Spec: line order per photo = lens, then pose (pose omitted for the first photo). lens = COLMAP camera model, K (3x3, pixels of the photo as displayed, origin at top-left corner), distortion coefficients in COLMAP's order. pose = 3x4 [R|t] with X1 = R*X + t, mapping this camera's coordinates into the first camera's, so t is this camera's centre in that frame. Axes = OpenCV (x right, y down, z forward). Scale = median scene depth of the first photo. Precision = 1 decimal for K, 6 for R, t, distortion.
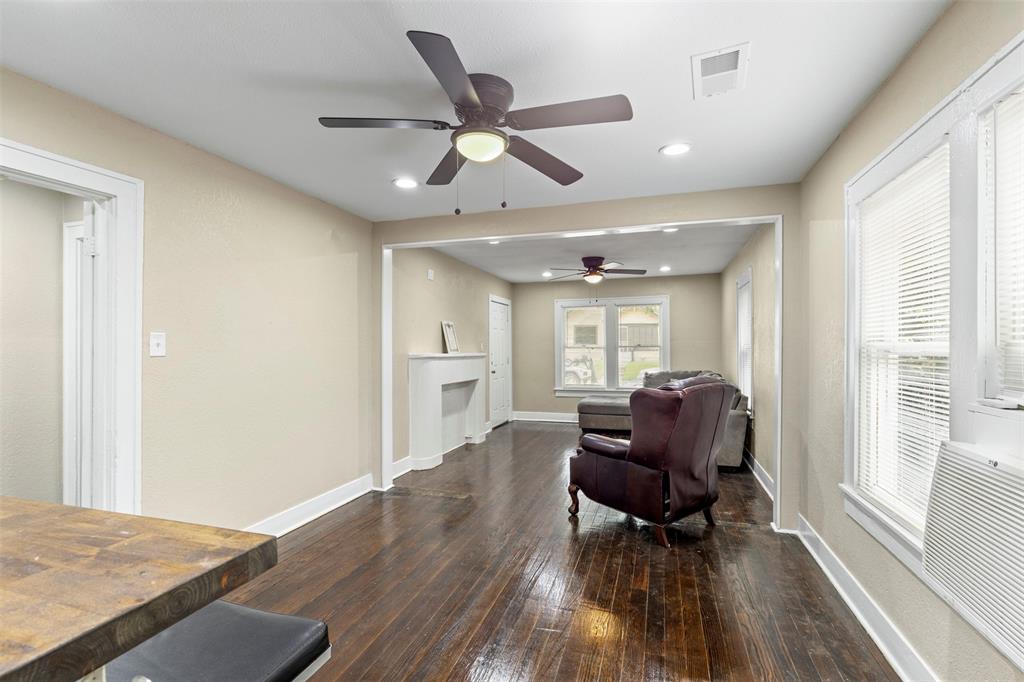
lens RADIAL K [[457.5, 0, 518.2], [0, 457.5, 346.4], [0, 0, 1]] dist [0.012847, -0.006757]
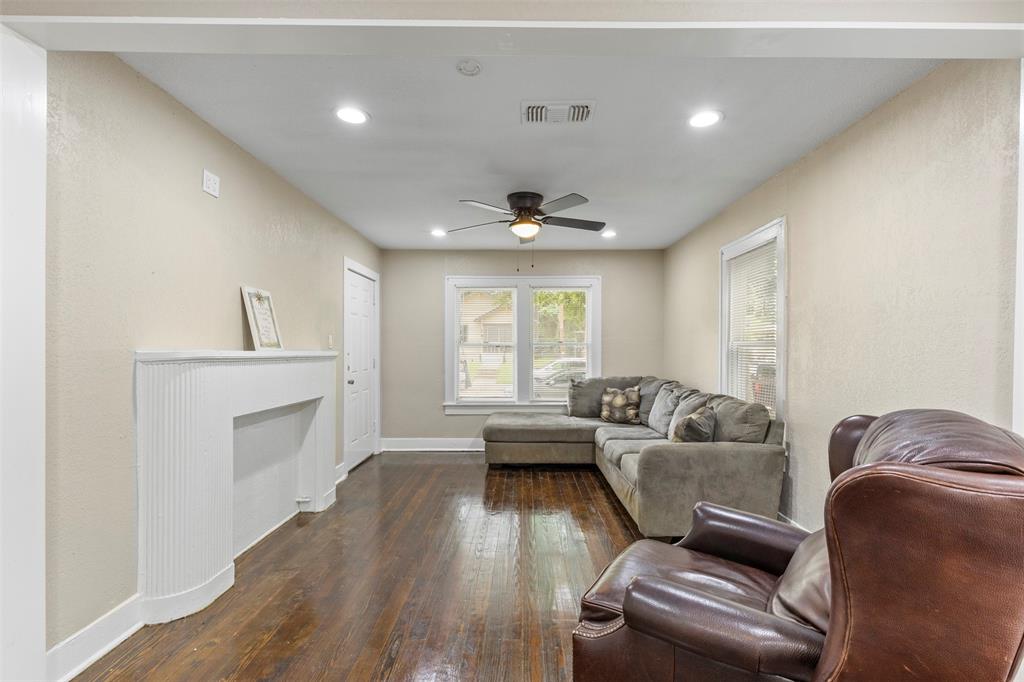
lens RADIAL K [[457.5, 0, 518.2], [0, 457.5, 346.4], [0, 0, 1]] dist [0.012847, -0.006757]
pose [[0.955979, 0.007568, 0.293338, -0.020221], [-0.006673, 0.999970, -0.004051, 0.008367], [-0.293359, 0.001915, 0.956000, 0.344646]]
